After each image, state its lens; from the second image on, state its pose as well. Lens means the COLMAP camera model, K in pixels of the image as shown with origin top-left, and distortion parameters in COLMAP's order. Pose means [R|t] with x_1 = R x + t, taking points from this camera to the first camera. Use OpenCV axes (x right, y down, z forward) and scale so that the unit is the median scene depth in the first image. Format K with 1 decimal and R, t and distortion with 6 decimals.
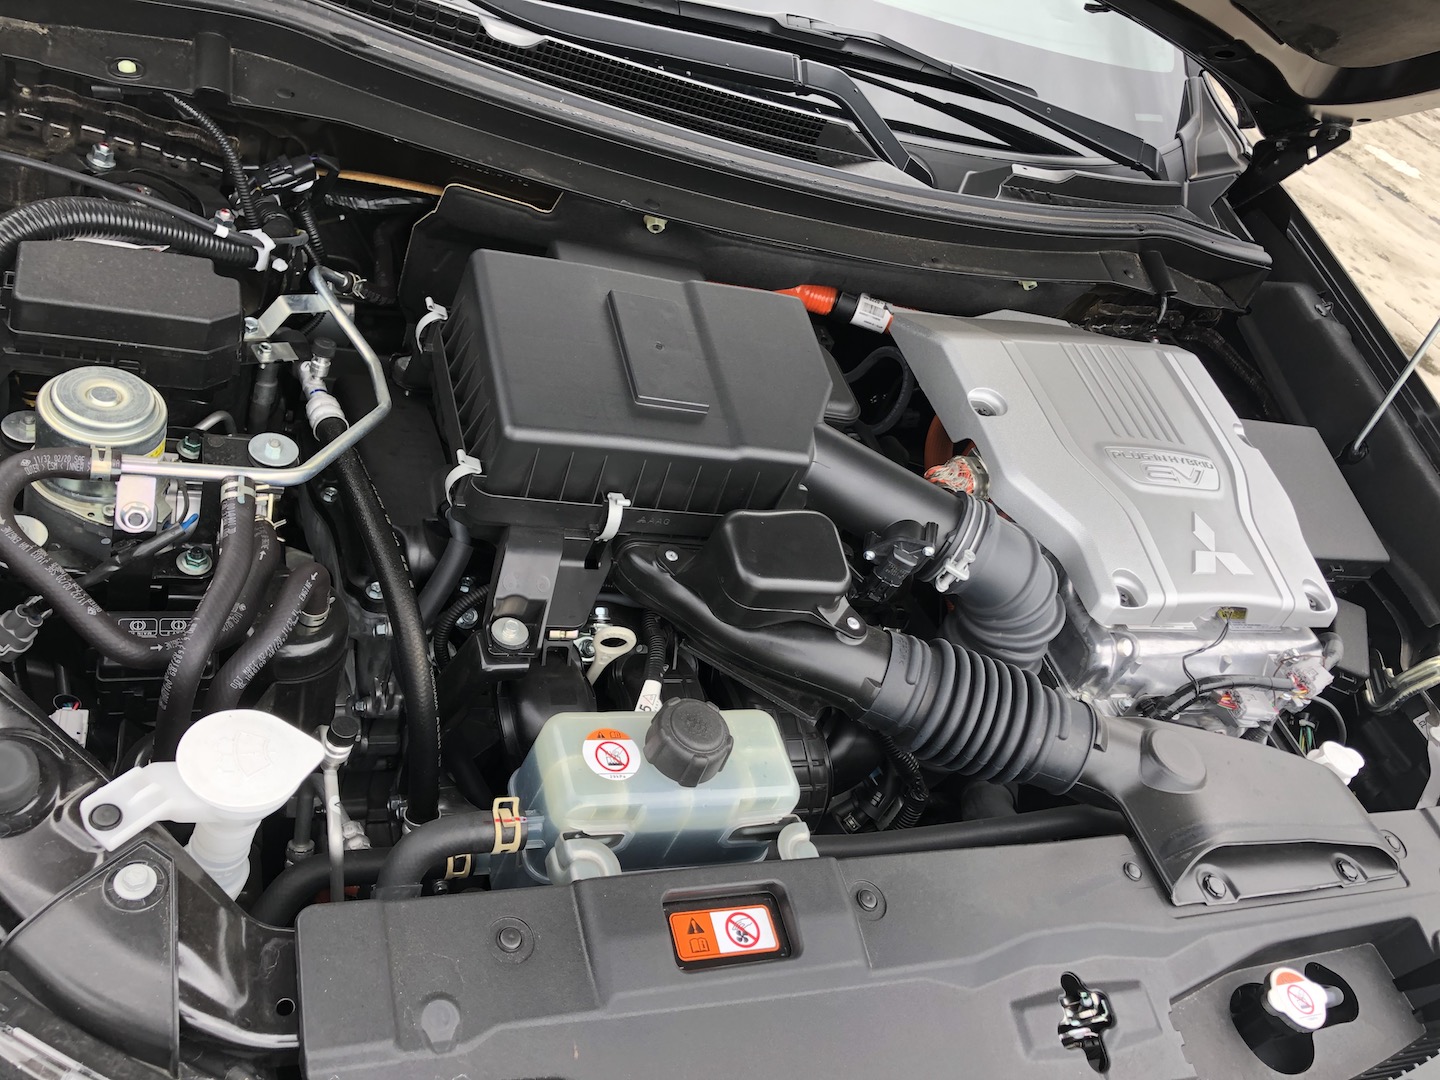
lens RADIAL K [[1183.9, 0, 719.9], [0, 1183.9, 542.1], [0, 0, 1]] dist [0.024362, -0.002748]
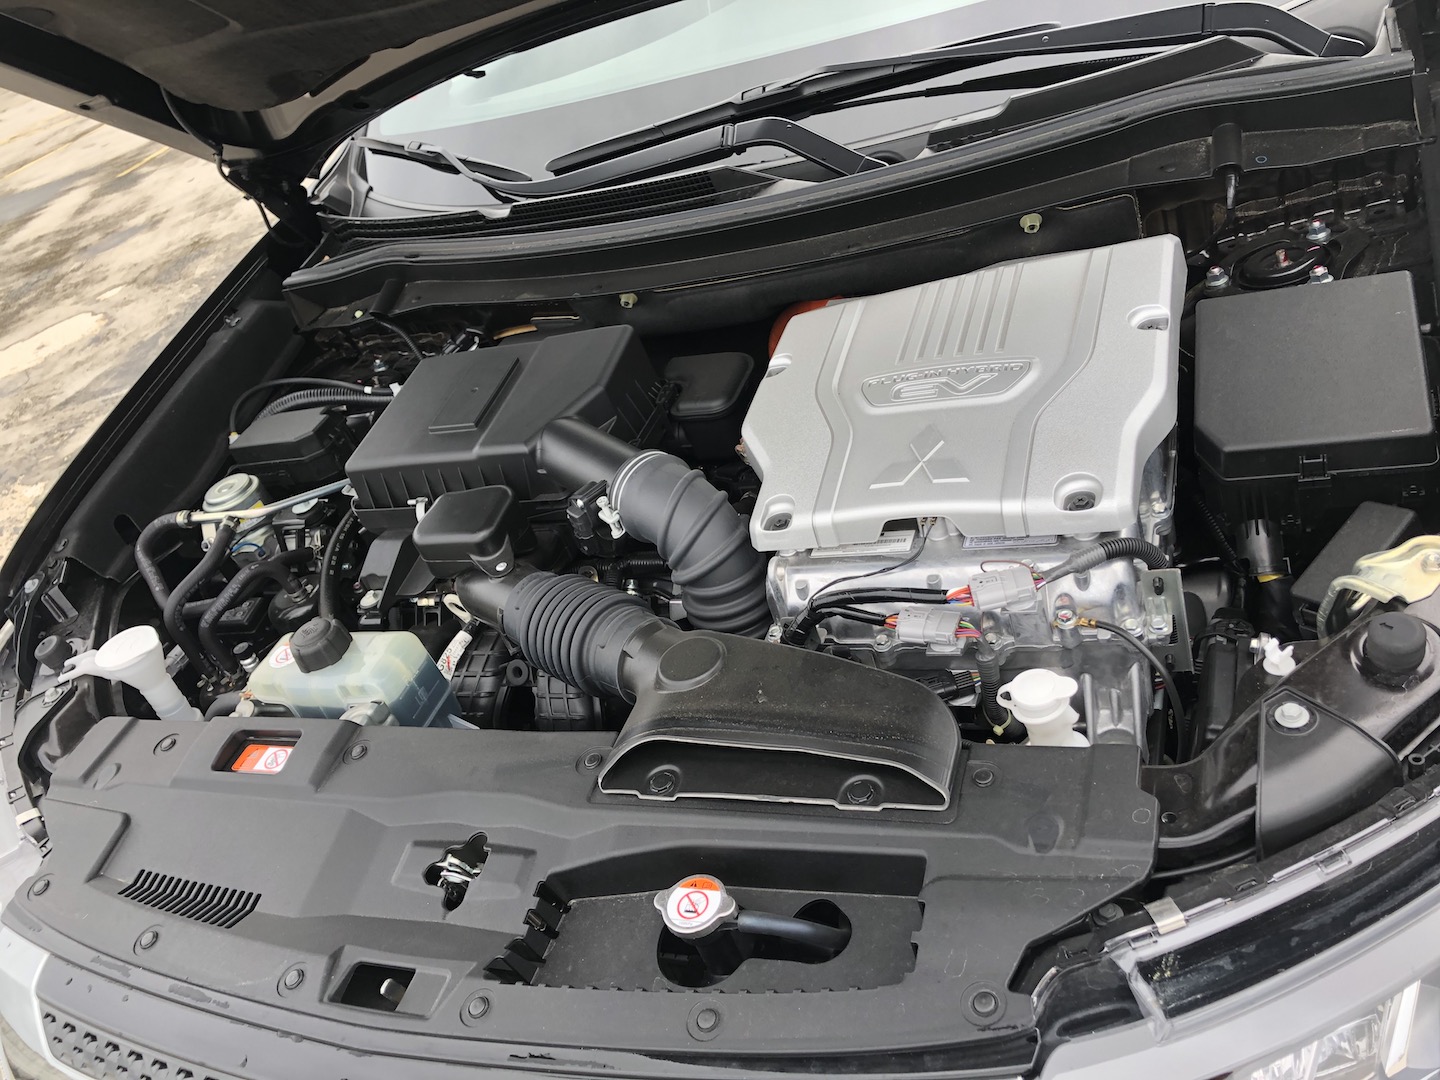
lens RADIAL K [[1183.9, 0, 722.3], [0, 1183.9, 539.2], [0, 0, 1]] dist [0.024362, -0.002748]
pose [[0.586550, -0.145409, -0.796753, 1.067653], [0.025685, 0.986596, -0.161147, 0.211105], [0.809506, 0.074057, 0.582422, 0.386080]]
